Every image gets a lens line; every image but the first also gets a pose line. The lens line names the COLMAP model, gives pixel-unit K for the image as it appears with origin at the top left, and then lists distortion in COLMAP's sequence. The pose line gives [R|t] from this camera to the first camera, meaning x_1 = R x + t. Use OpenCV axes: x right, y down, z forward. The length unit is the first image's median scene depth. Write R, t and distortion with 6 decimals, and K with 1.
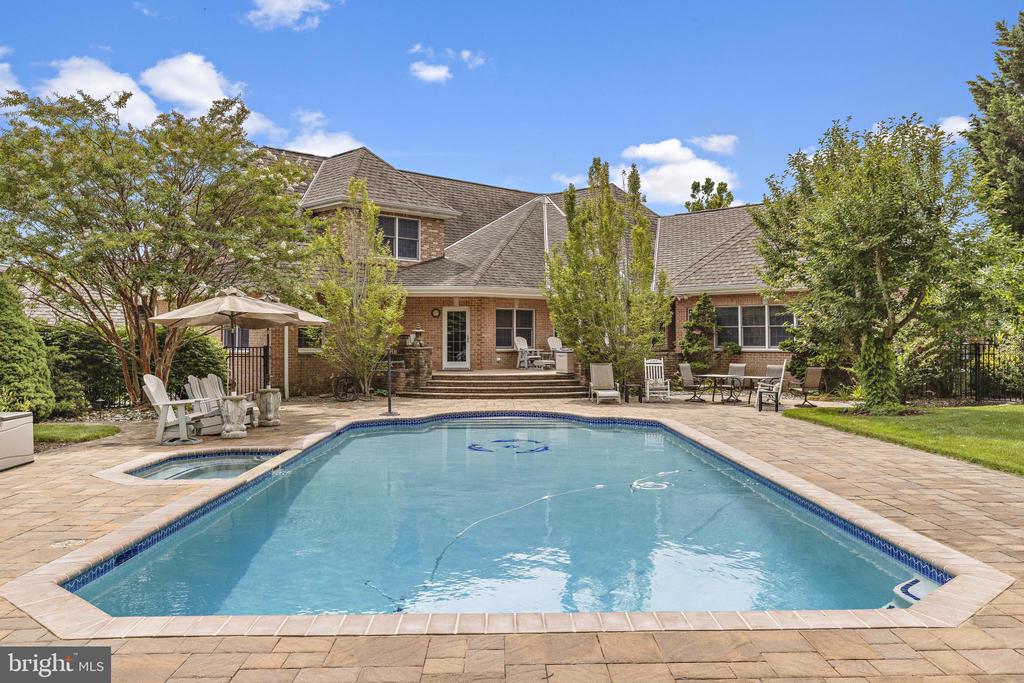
lens RADIAL K [[866.6, 0, 513.2], [0, 866.6, 340.3], [0, 0, 1]] dist [0.015850, 0.009194]
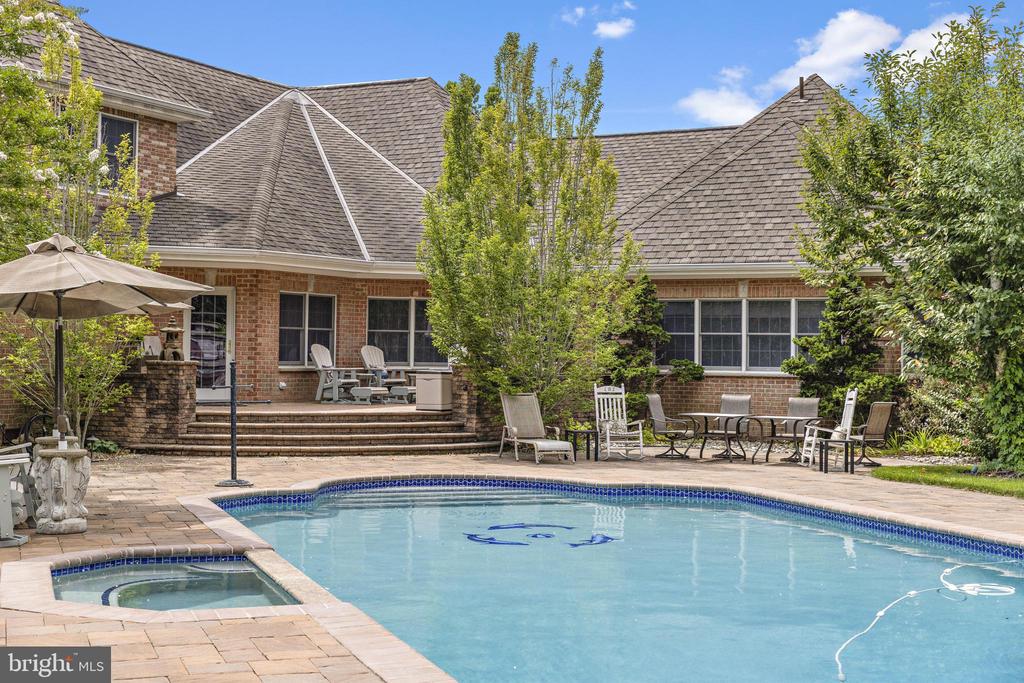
lens RADIAL K [[1540.8, 0, 512.1], [0, 1540.8, 340.6], [0, 0, 1]] dist [0.036043, 0.000000]
pose [[0.947904, 0.018203, 0.318034, -0.208533], [-0.015026, 0.999810, -0.012440, 0.004390], [-0.318200, 0.007013, 0.947998, 0.032713]]
